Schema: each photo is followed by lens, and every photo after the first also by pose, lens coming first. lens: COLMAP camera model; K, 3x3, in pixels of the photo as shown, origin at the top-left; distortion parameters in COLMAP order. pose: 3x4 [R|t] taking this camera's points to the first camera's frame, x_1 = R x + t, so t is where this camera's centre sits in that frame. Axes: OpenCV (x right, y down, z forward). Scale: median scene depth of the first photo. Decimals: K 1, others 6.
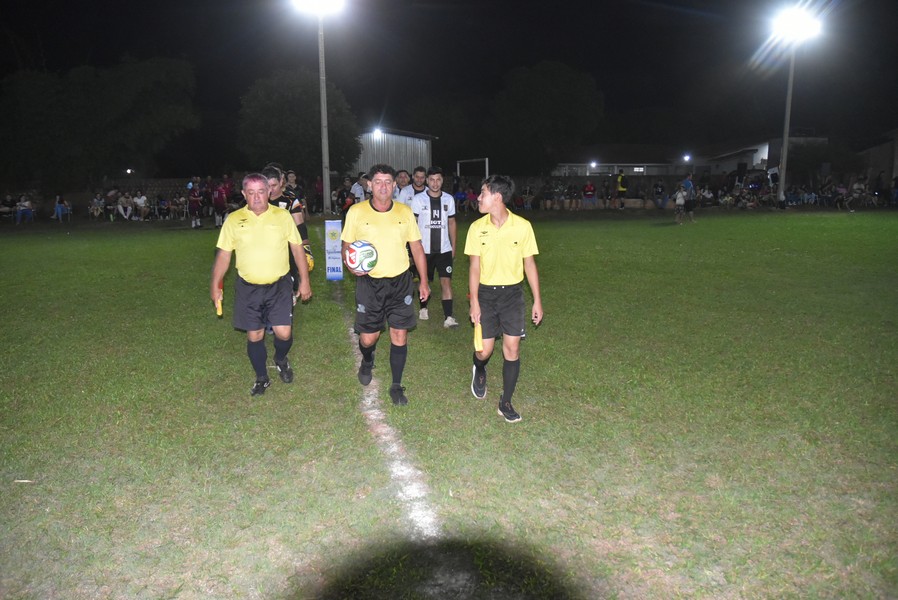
lens RADIAL K [[676.7, 0, 448.0], [0, 676.7, 303.1], [0, 0, 1]] dist [-0.052912, 0.011753]
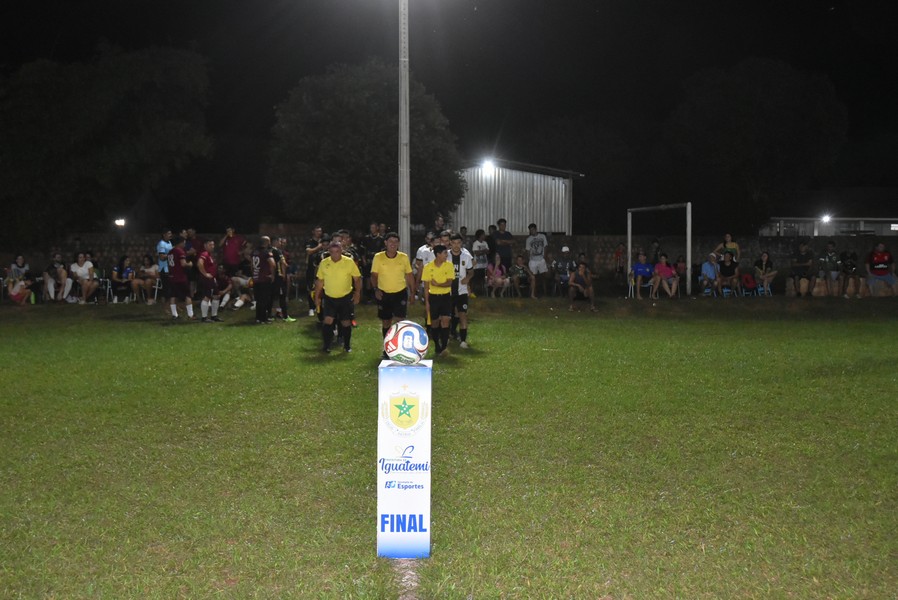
lens RADIAL K [[1000.6, 0, 448.2], [0, 1000.6, 301.0], [0, 0, 1]] dist [-0.005270, 0.000000]
pose [[0.990811, 0.016949, -0.134184, -0.019798], [-0.032932, 0.992490, -0.117810, -0.021346], [0.131180, 0.121146, 0.983929, 0.120308]]
